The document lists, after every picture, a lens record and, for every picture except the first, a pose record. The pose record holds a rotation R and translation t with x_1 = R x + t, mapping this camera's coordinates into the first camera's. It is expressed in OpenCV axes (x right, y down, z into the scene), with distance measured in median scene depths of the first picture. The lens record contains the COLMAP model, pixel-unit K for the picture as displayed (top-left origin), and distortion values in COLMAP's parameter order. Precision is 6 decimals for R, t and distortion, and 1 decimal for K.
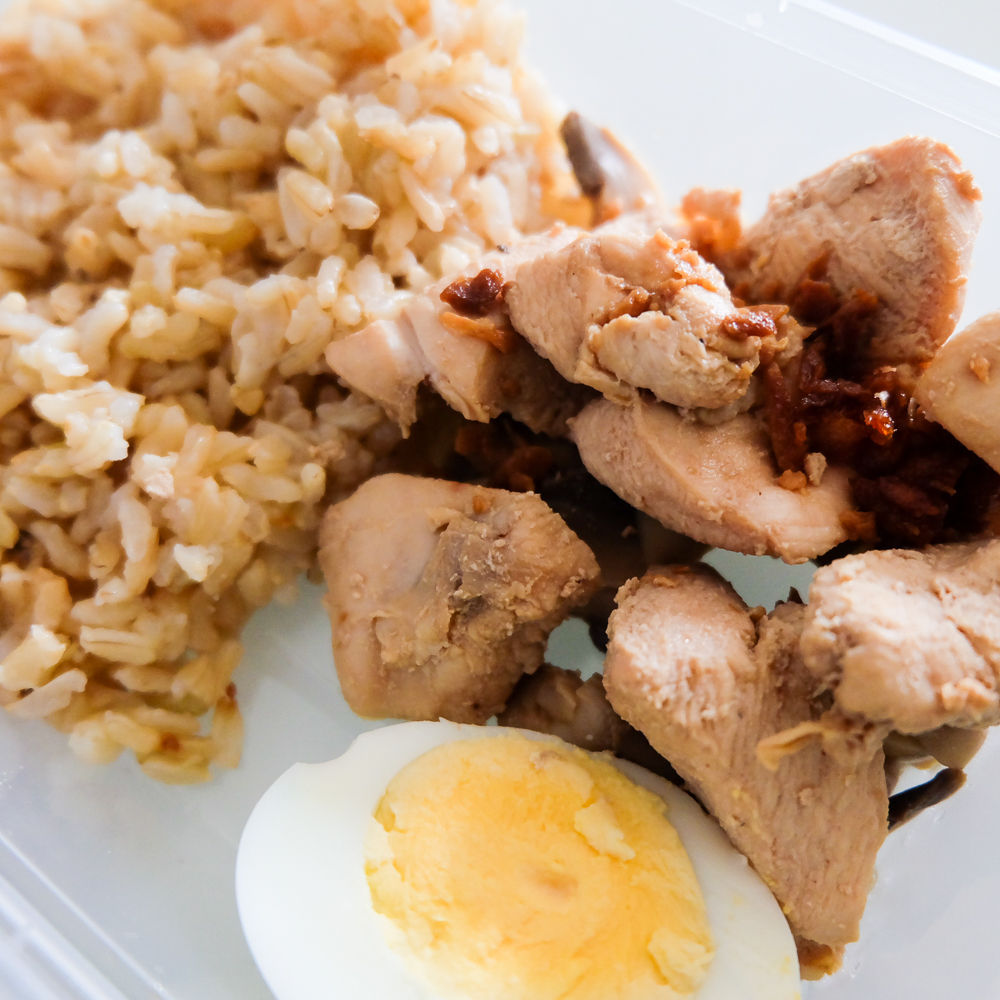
lens RADIAL K [[1030.1, 0, 511.3], [0, 1030.1, 498.8], [0, 0, 1]] dist [-0.088613, 0.137679]
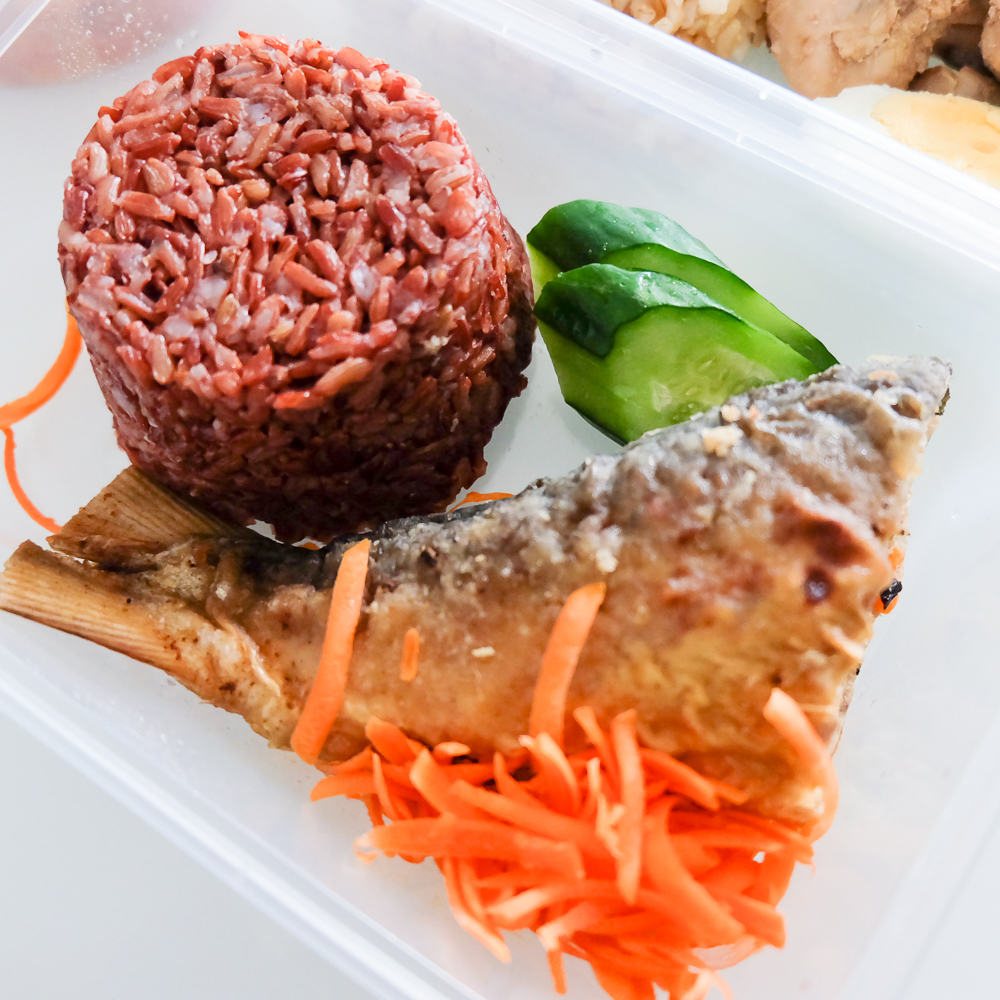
lens RADIAL K [[1030.1, 0, 511.3], [0, 1030.1, 498.8], [0, 0, 1]] dist [-0.088613, 0.137679]
pose [[0.997366, -0.062368, 0.037044, -0.763621], [0.057762, 0.991739, 0.114531, 0.649552], [-0.043881, -0.112090, 0.992729, -0.653092]]
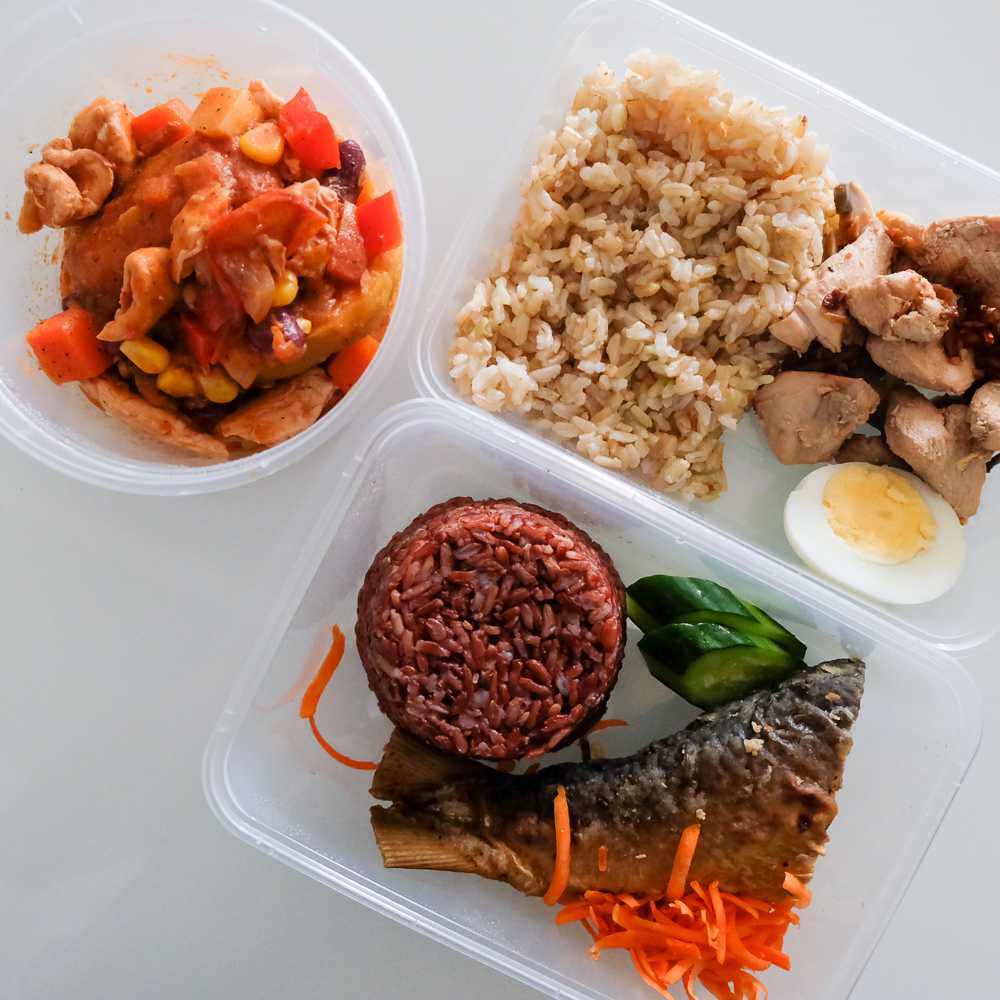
lens RADIAL K [[1030.1, 0, 511.3], [0, 1030.1, 498.8], [0, 0, 1]] dist [-0.088613, 0.137679]
pose [[0.977236, -0.178116, 0.115255, -1.210639], [0.118134, 0.908100, 0.401744, -0.881582], [-0.176220, -0.378983, 0.908470, -1.327144]]
